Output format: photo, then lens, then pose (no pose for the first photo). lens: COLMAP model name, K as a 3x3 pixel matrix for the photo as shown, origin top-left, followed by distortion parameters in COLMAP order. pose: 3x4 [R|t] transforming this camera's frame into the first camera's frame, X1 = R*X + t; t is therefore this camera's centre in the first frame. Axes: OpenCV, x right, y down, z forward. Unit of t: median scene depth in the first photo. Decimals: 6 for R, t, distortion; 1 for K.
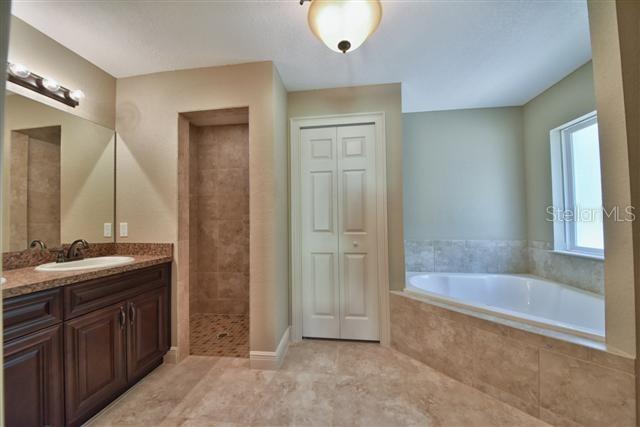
lens RADIAL K [[226.2, 0, 320.0], [0, 226.2, 213.5], [0, 0, 1]] dist [-0.001180, -0.000122]
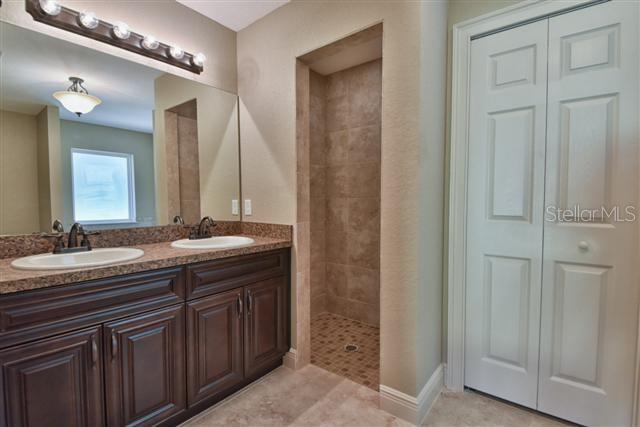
lens RADIAL K [[306.3, 0, 320.0], [0, 306.3, 213.5], [0, 0, 1]] dist [0.026421, -0.022229]
pose [[0.853764, 0.034035, -0.519547, 0.009097], [0.006347, 0.997107, 0.075749, 0.005860], [0.520622, -0.067969, 0.851078, 0.111707]]
